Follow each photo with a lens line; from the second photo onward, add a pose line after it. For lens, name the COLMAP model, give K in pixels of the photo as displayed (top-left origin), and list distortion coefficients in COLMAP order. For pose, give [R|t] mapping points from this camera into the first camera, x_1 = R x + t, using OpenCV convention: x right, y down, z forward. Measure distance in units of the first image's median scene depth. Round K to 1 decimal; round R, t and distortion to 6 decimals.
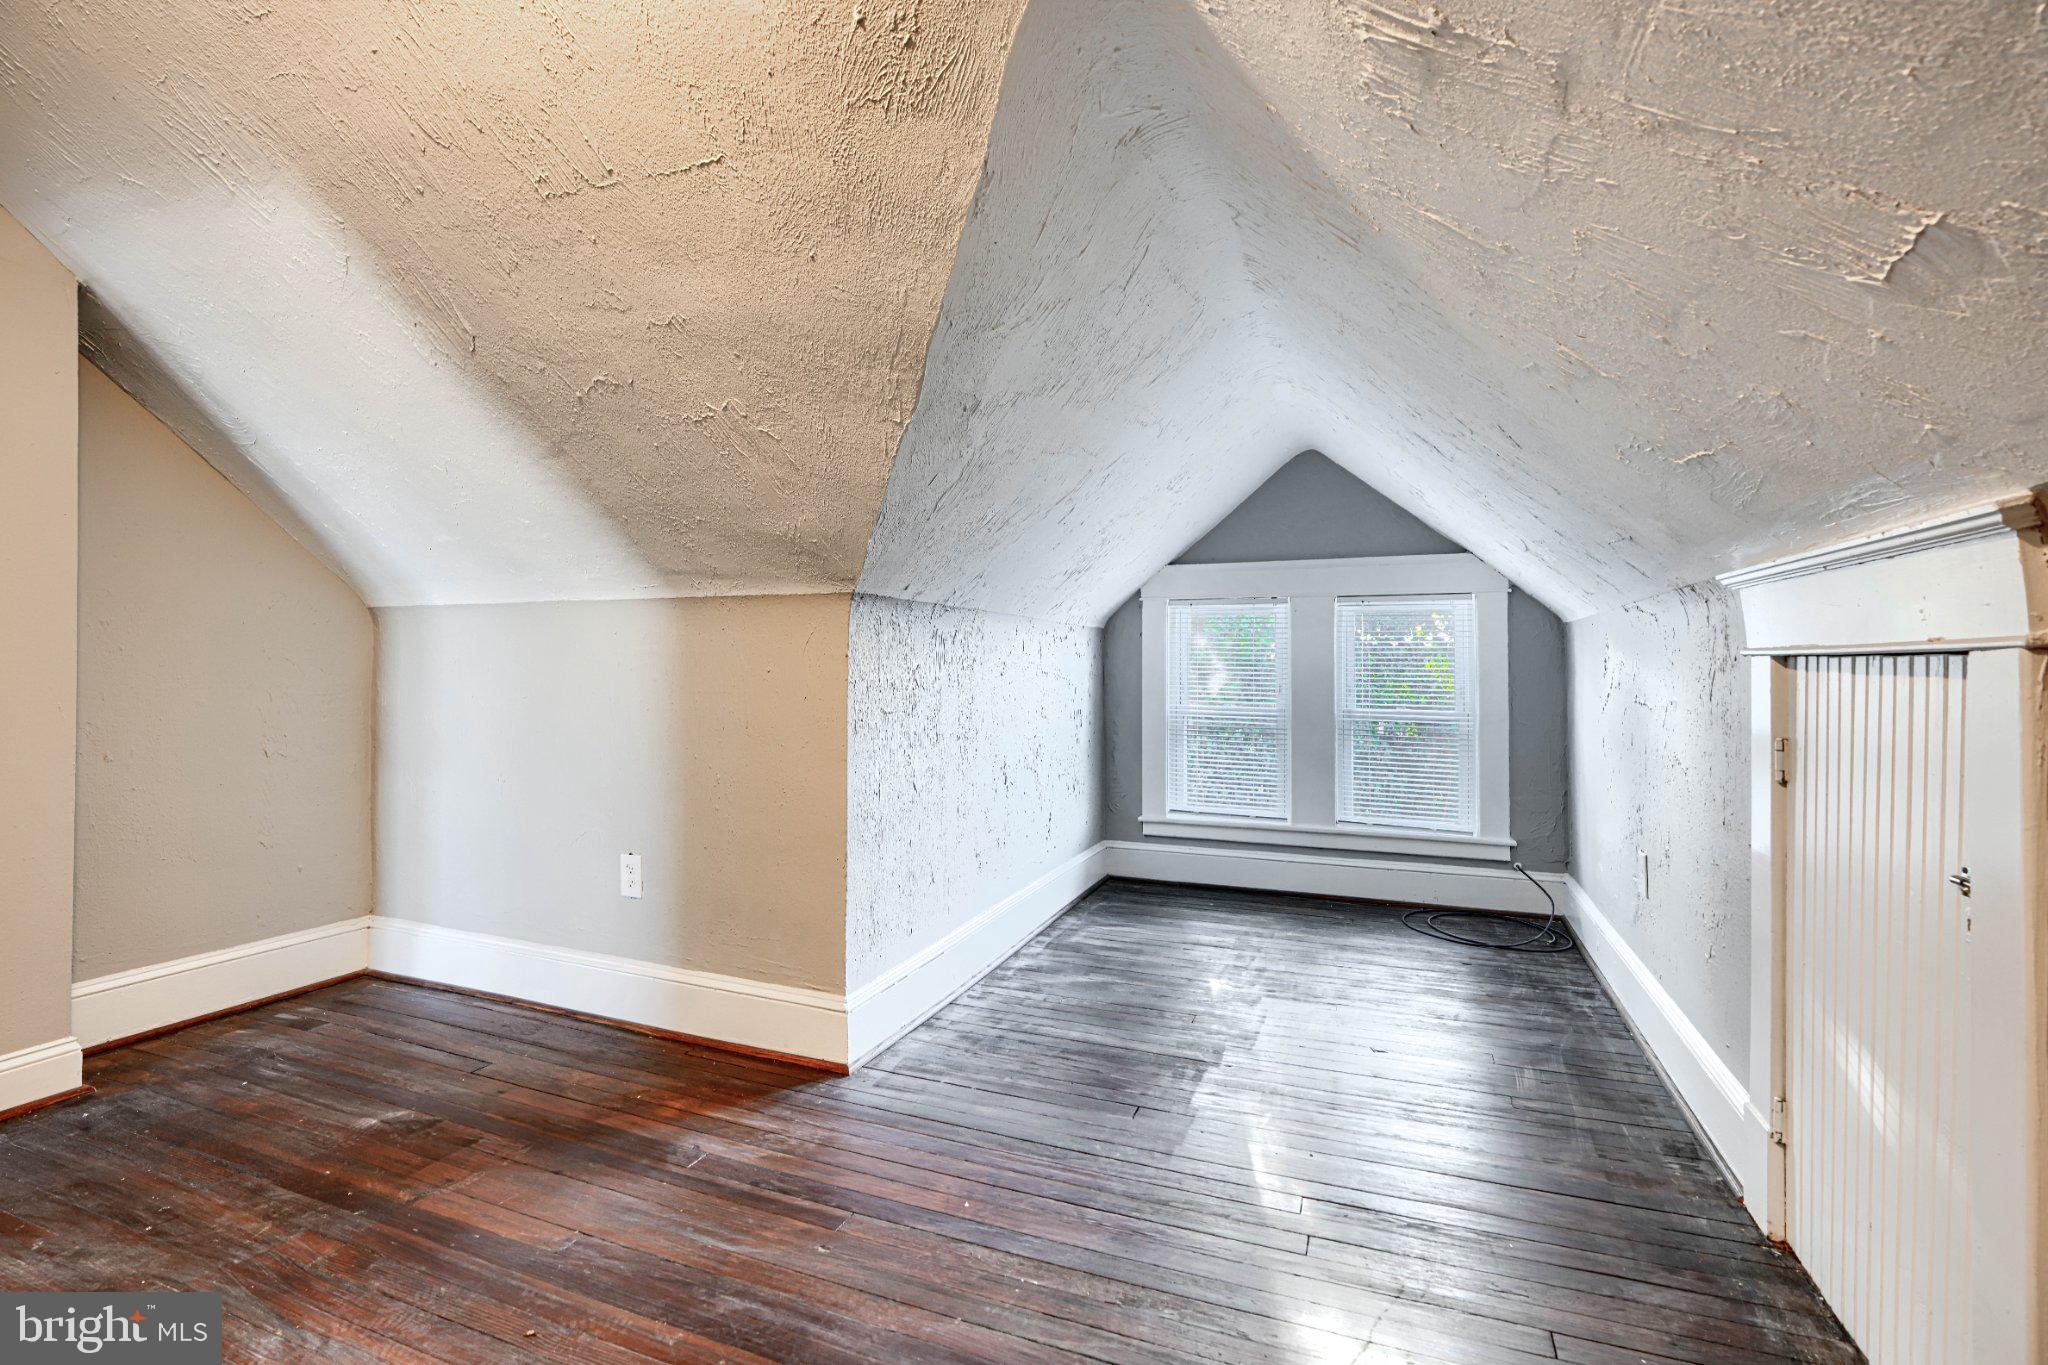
lens RADIAL K [[936.0, 0, 1029.3], [0, 936.0, 663.2], [0, 0, 1]] dist [-0.000740, -0.000142]
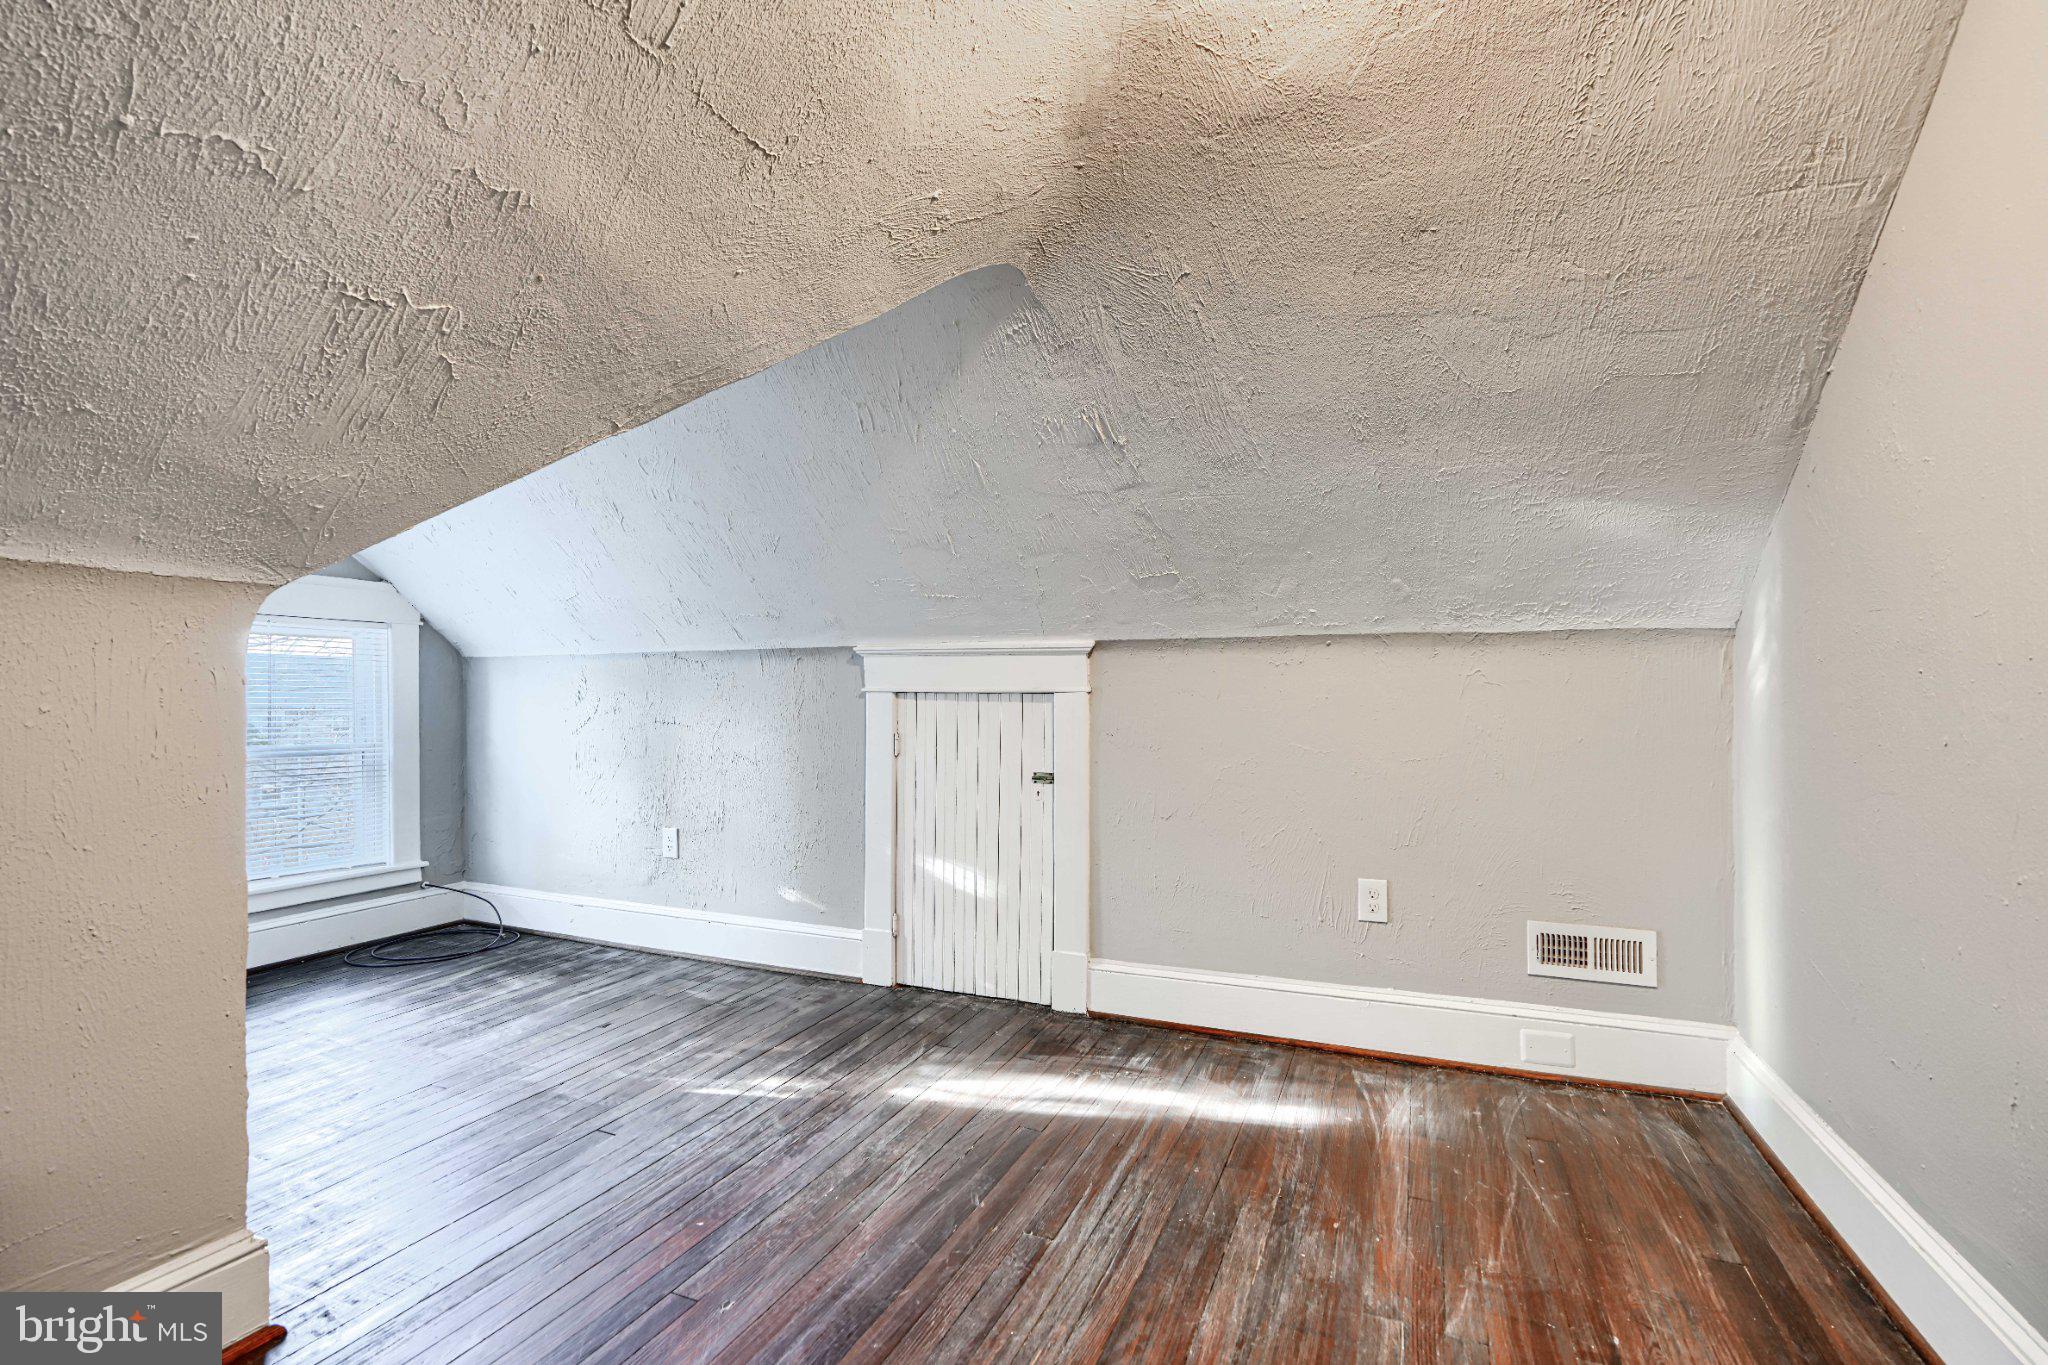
lens RADIAL K [[936.0, 0, 1030.3], [0, 936.0, 700.7], [0, 0, 1]] dist [-0.000740, -0.000142]
pose [[0.014670, -0.006811, 0.999869, -0.602997], [-0.005542, 0.999961, 0.006893, -0.002773], [-0.999877, -0.005643, 0.014632, 0.347586]]
